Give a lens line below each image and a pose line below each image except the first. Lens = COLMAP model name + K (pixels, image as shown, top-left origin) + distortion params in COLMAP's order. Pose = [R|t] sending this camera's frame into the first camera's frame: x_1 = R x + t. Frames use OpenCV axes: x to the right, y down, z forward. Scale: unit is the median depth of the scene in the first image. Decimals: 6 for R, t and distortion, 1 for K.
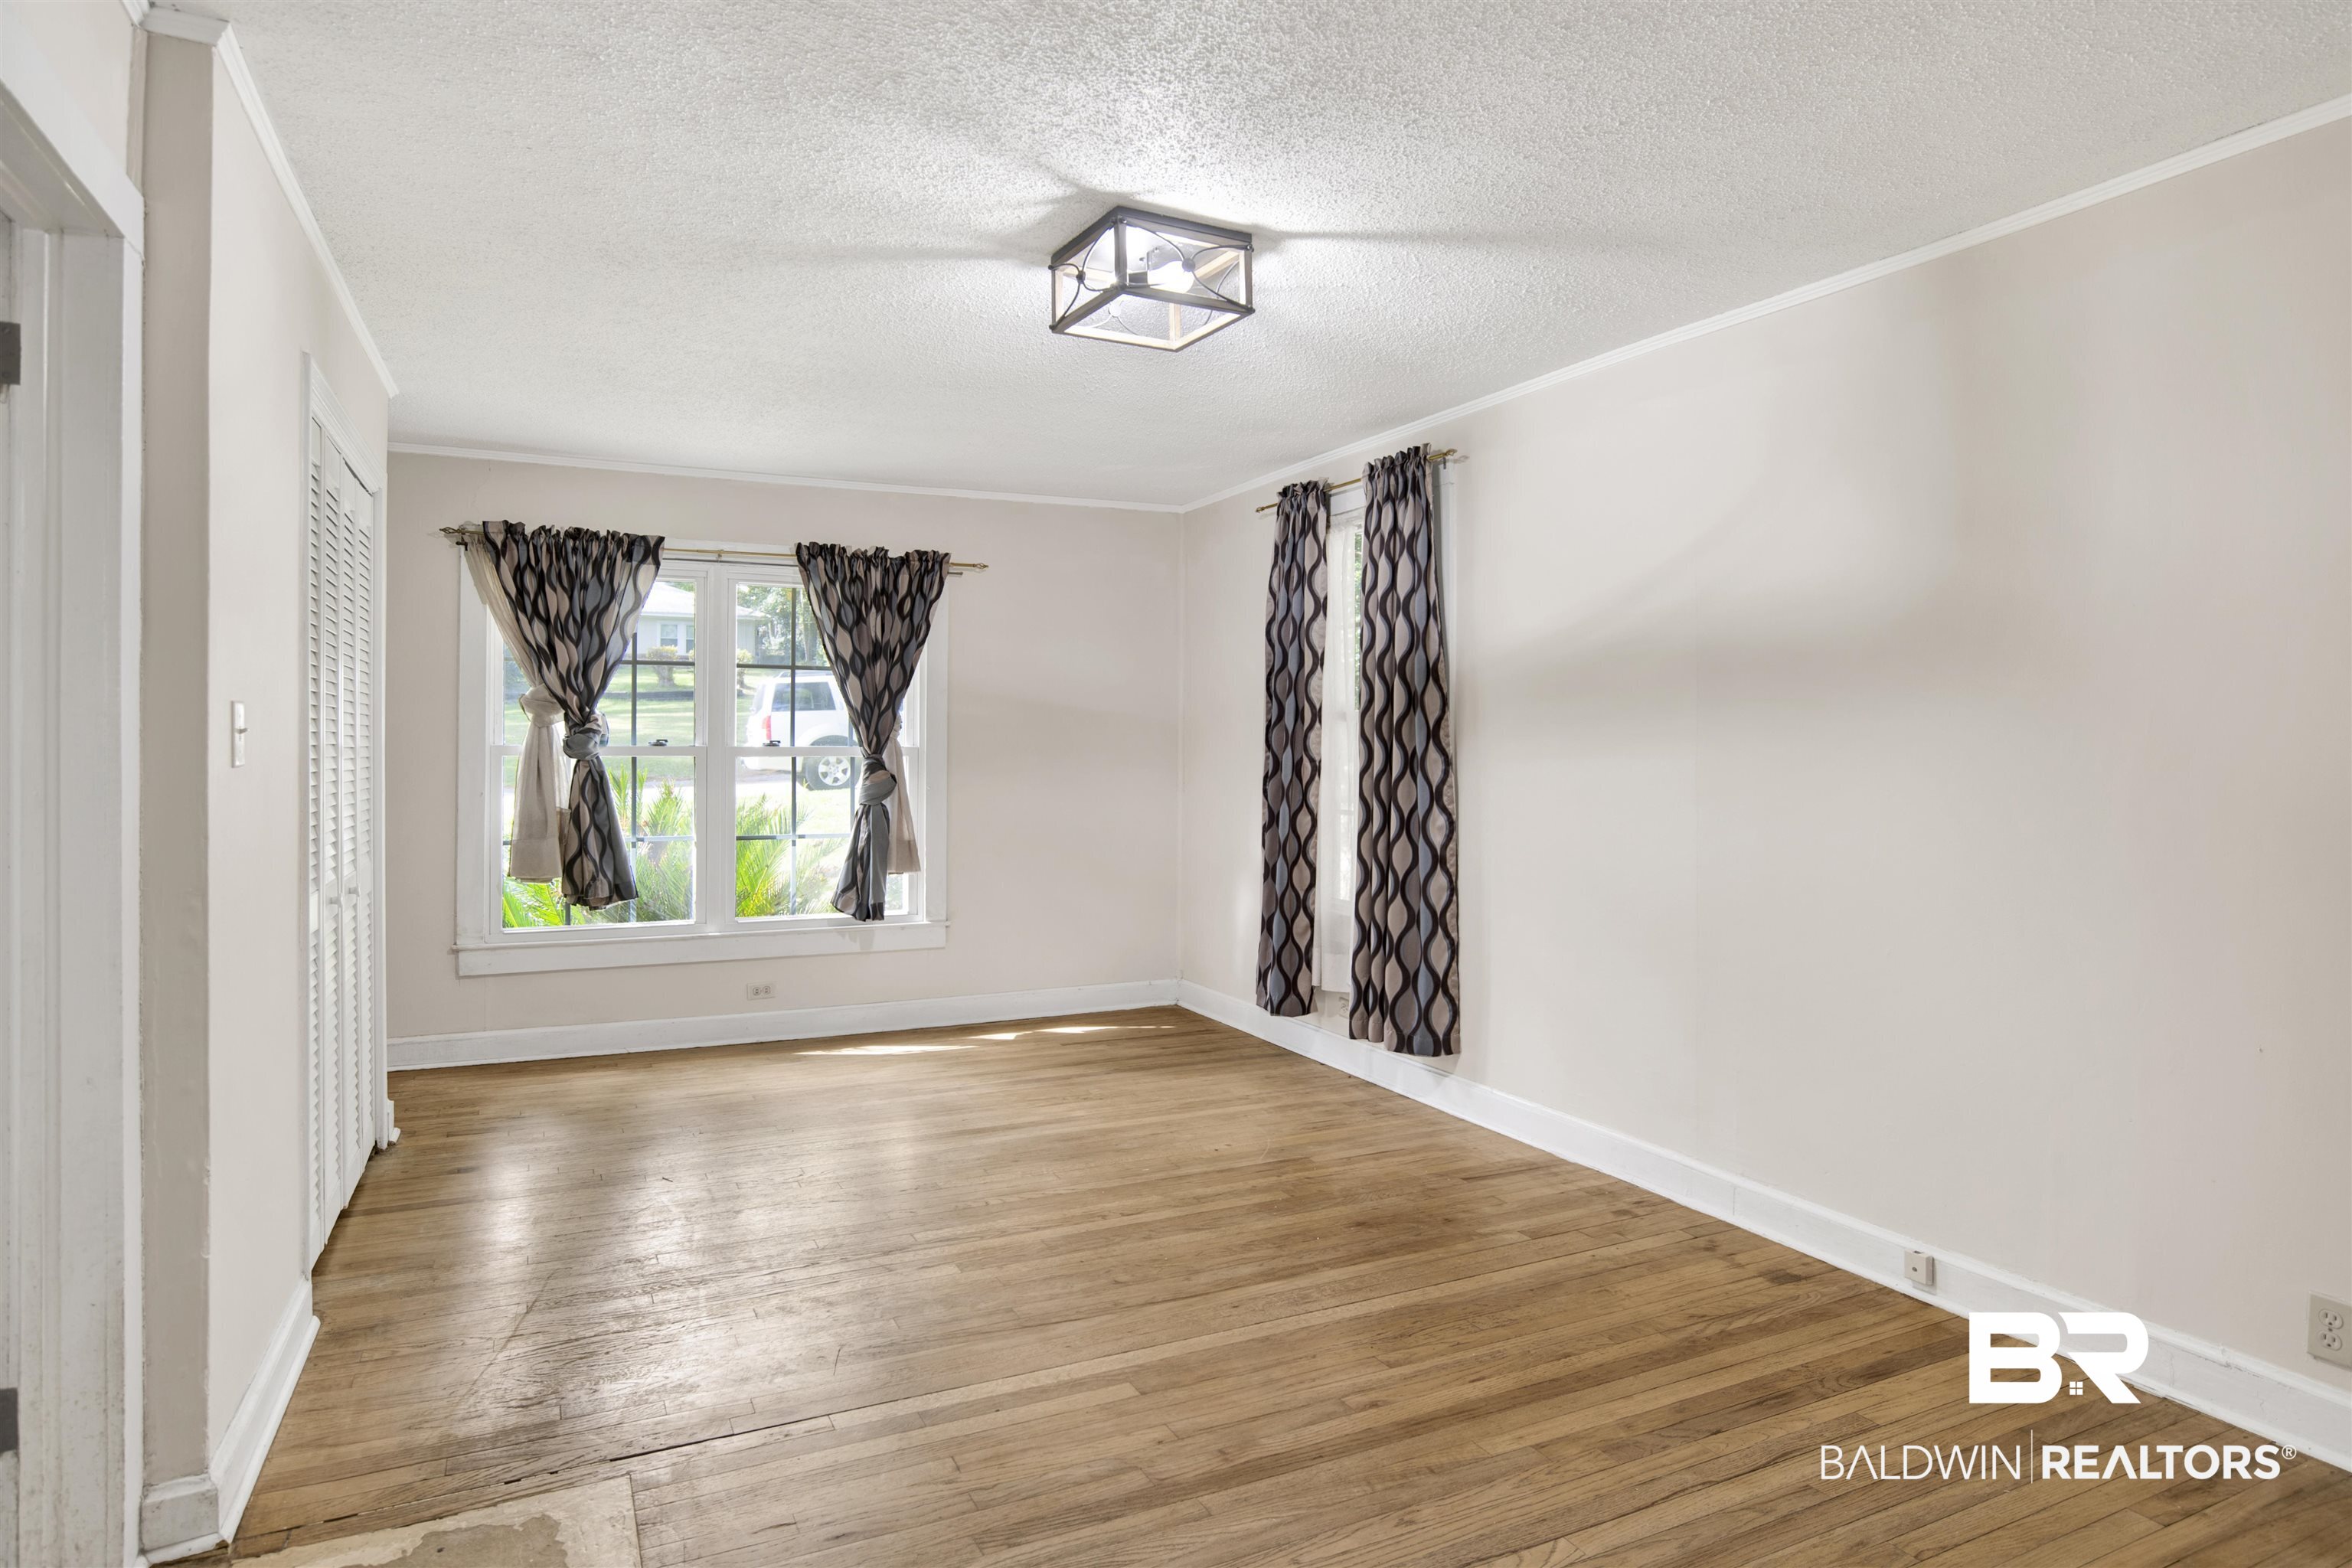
lens RADIAL K [[1242.6, 0, 1183.6], [0, 1242.6, 750.6], [0, 0, 1]] dist [-0.045353, 0.001006]
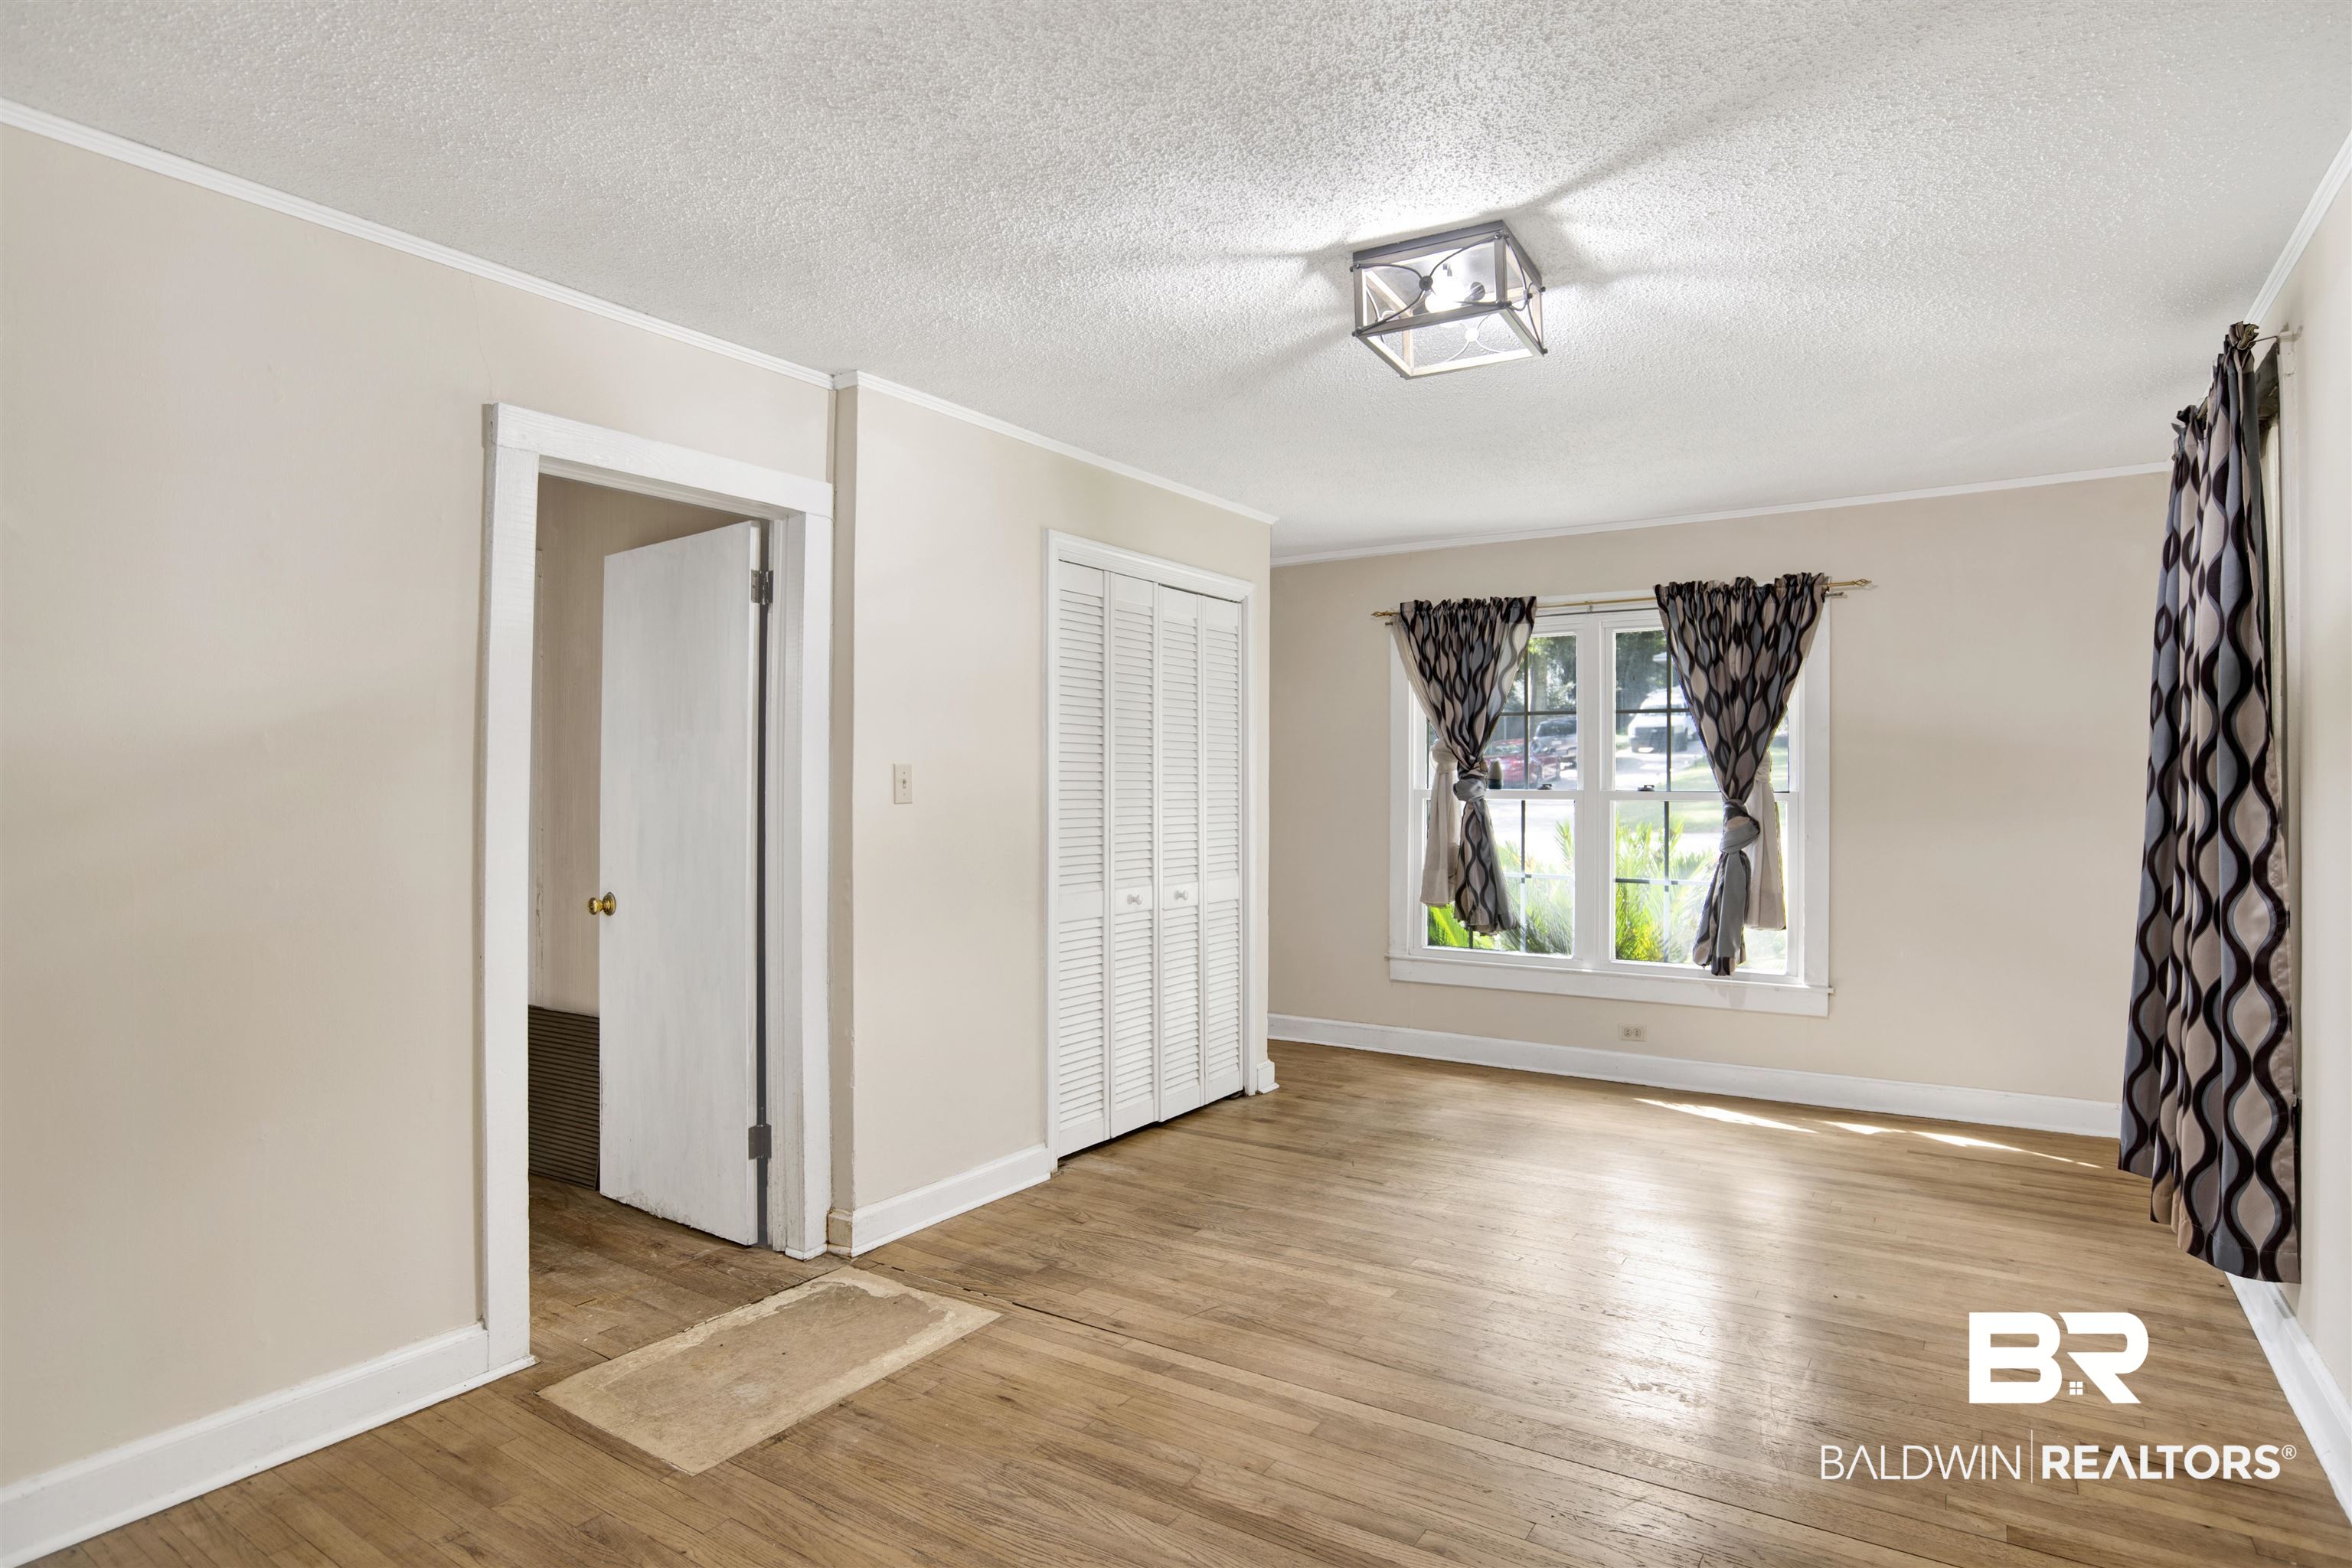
lens RADIAL K [[1236.3, 0, 1176.0], [0, 1236.3, 784.0], [0, 0, 1]] dist [-0.073937, 0.028674]
pose [[0.543742, -0.003301, -0.839246, 0.313388], [-0.003364, 0.999976, -0.006112, -0.001466], [0.839246, 0.006147, 0.543718, 0.152892]]
